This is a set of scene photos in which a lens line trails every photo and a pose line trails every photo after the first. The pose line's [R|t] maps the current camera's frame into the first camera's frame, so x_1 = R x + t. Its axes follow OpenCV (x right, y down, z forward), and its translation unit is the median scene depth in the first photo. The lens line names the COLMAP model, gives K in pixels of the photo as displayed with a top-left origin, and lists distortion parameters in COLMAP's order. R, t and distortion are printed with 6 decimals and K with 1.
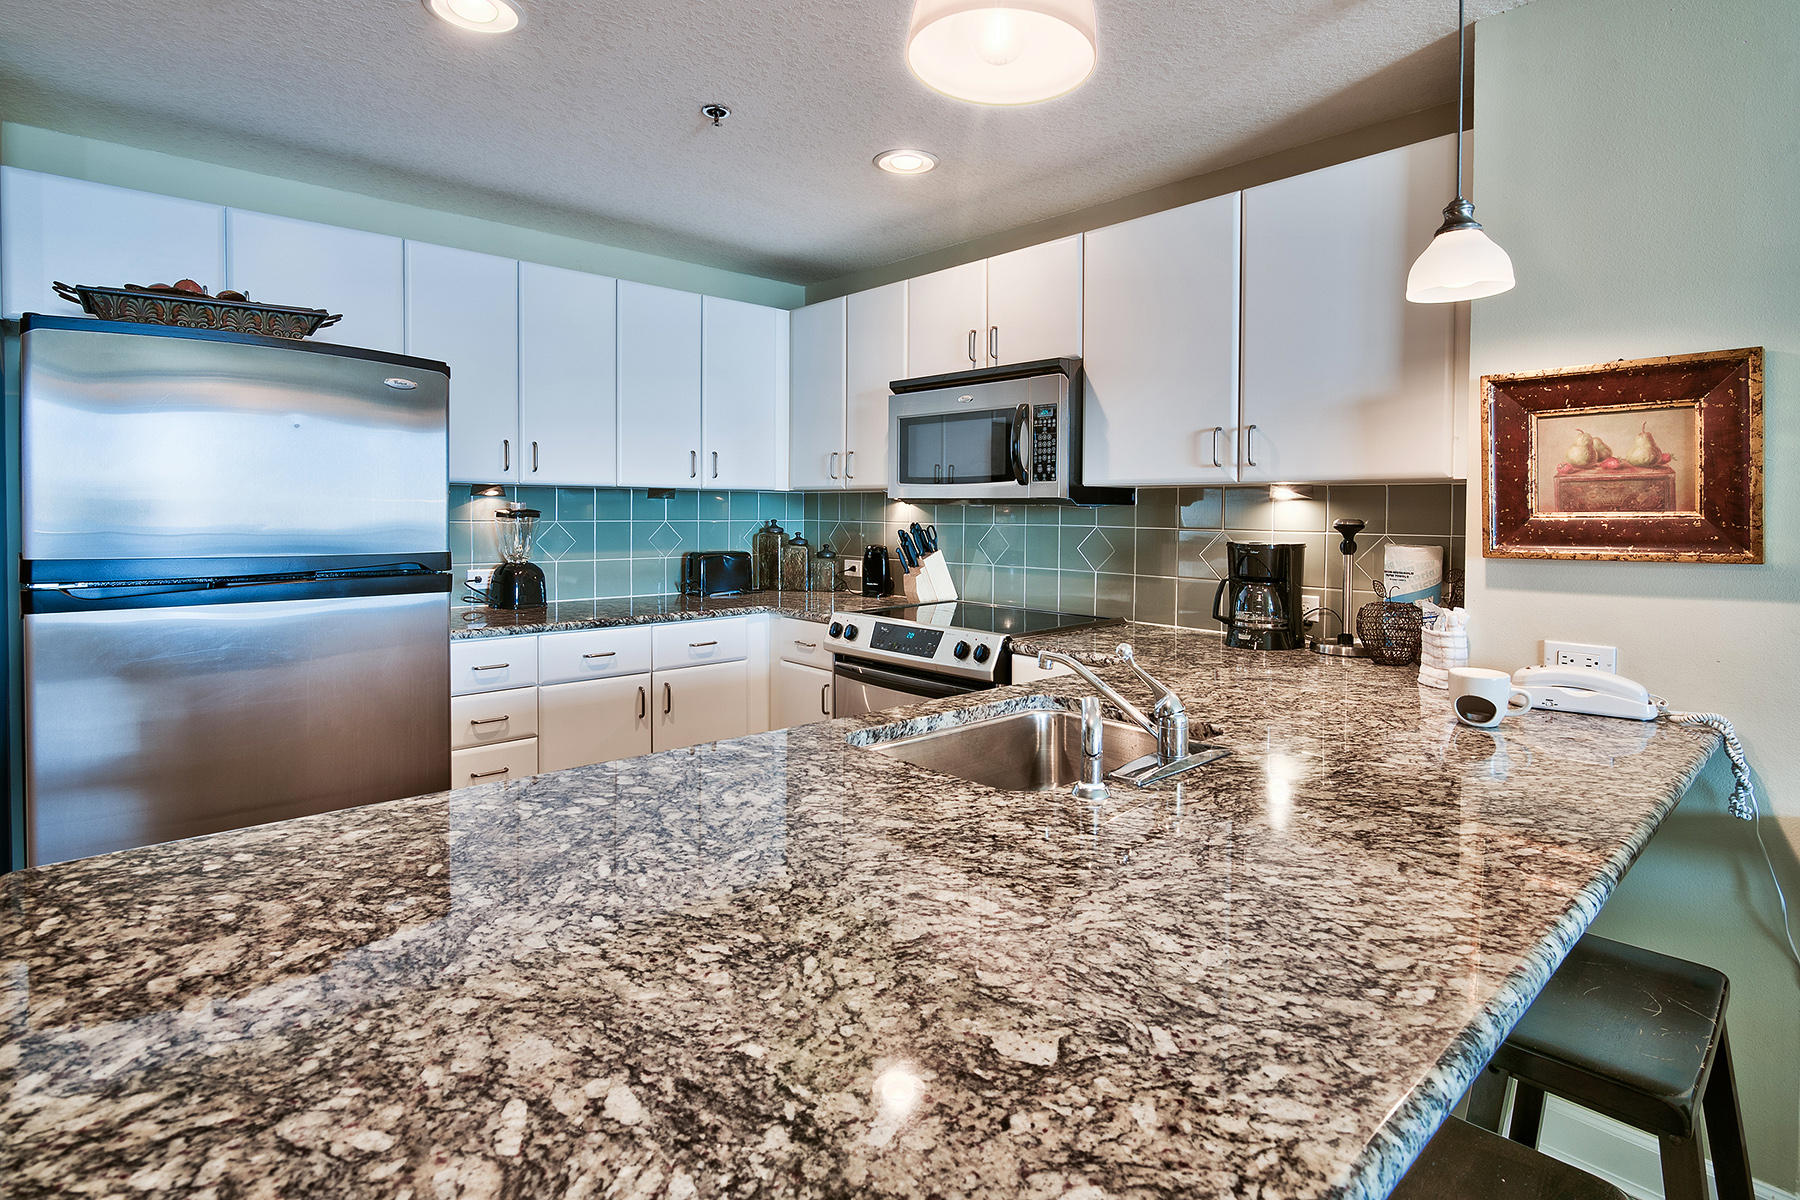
lens RADIAL K [[887.4, 0, 857.4], [0, 887.4, 525.9], [0, 0, 1]] dist [-0.002846, 0.000237]
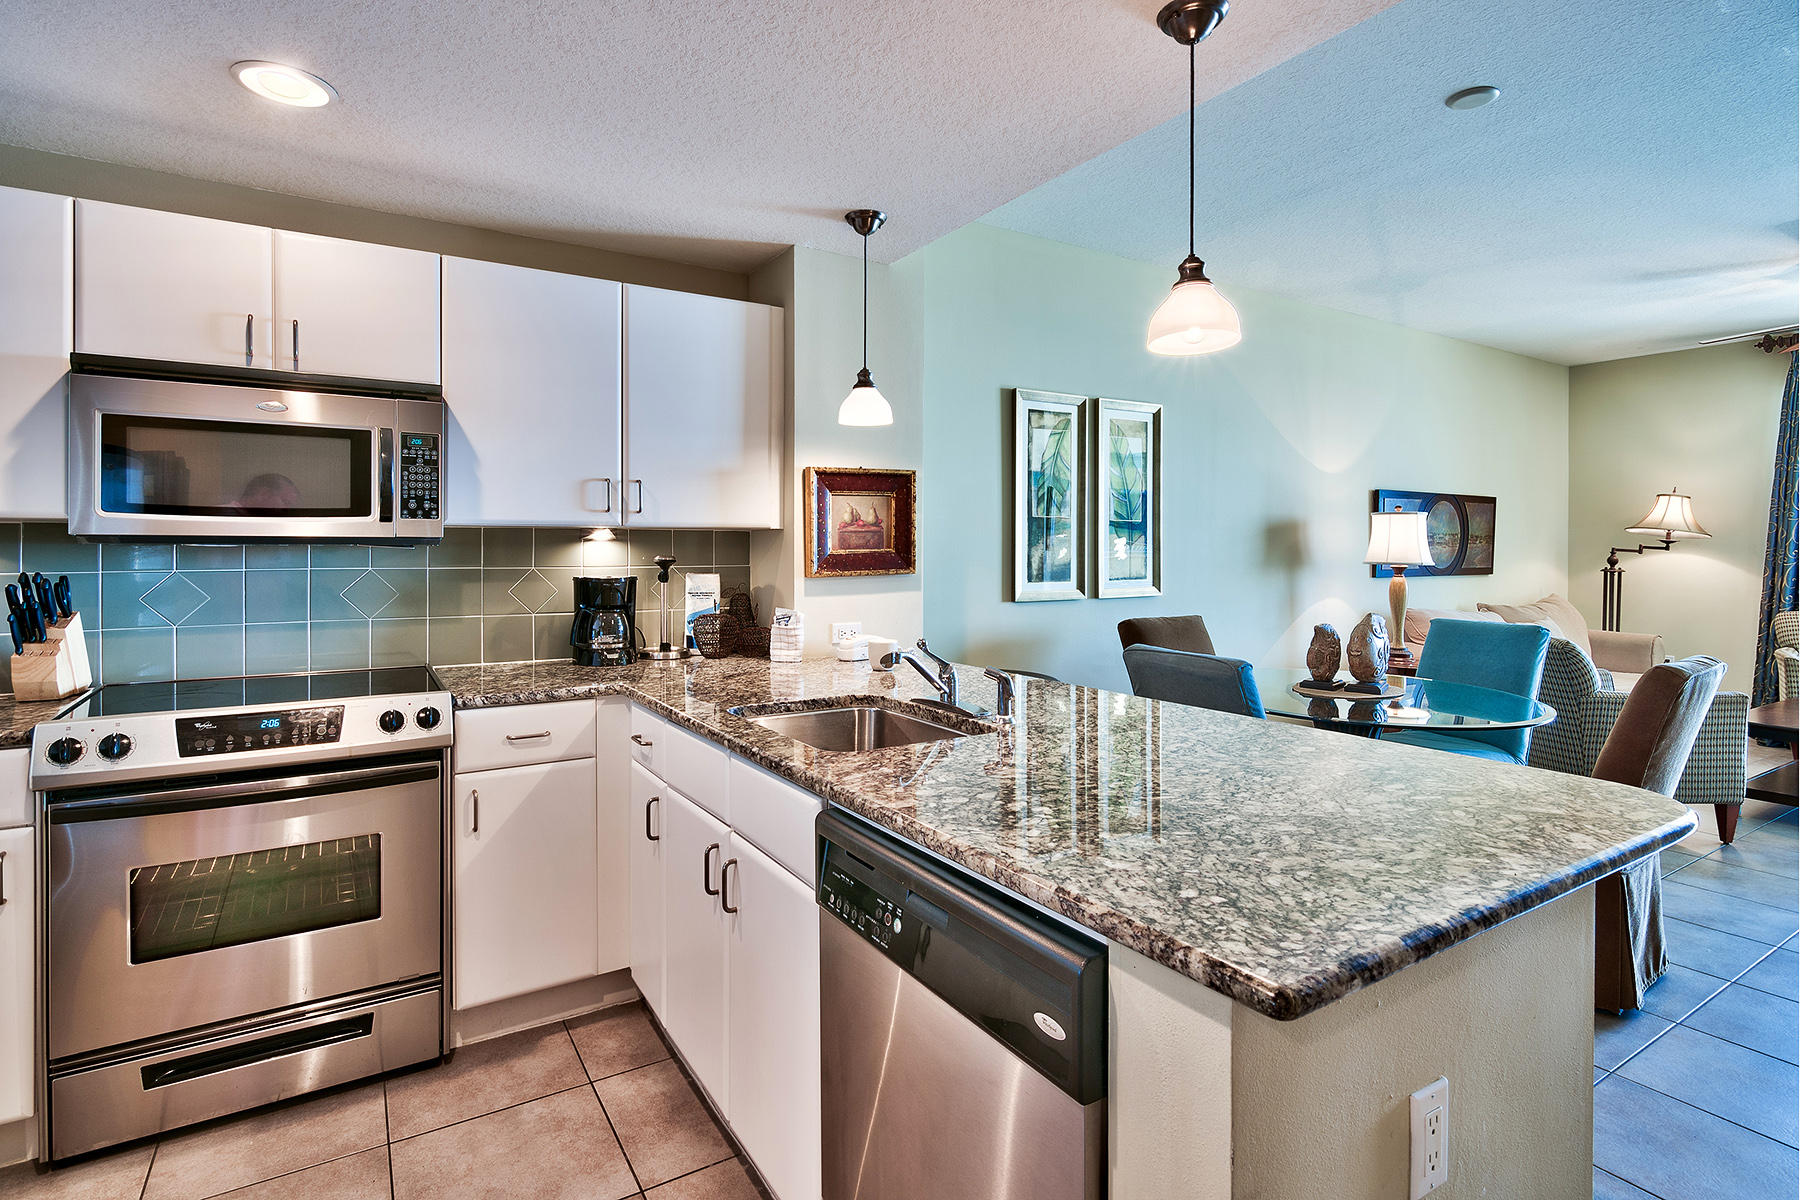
lens RADIAL K [[887.4, 0, 873.4], [0, 887.4, 556.2], [0, 0, 1]] dist [-0.002846, 0.000237]
pose [[0.186521, -0.014807, 0.982339, -0.978572], [0.020216, 0.999733, 0.011231, -0.022119], [-0.982243, 0.017764, 0.186770, 0.639660]]
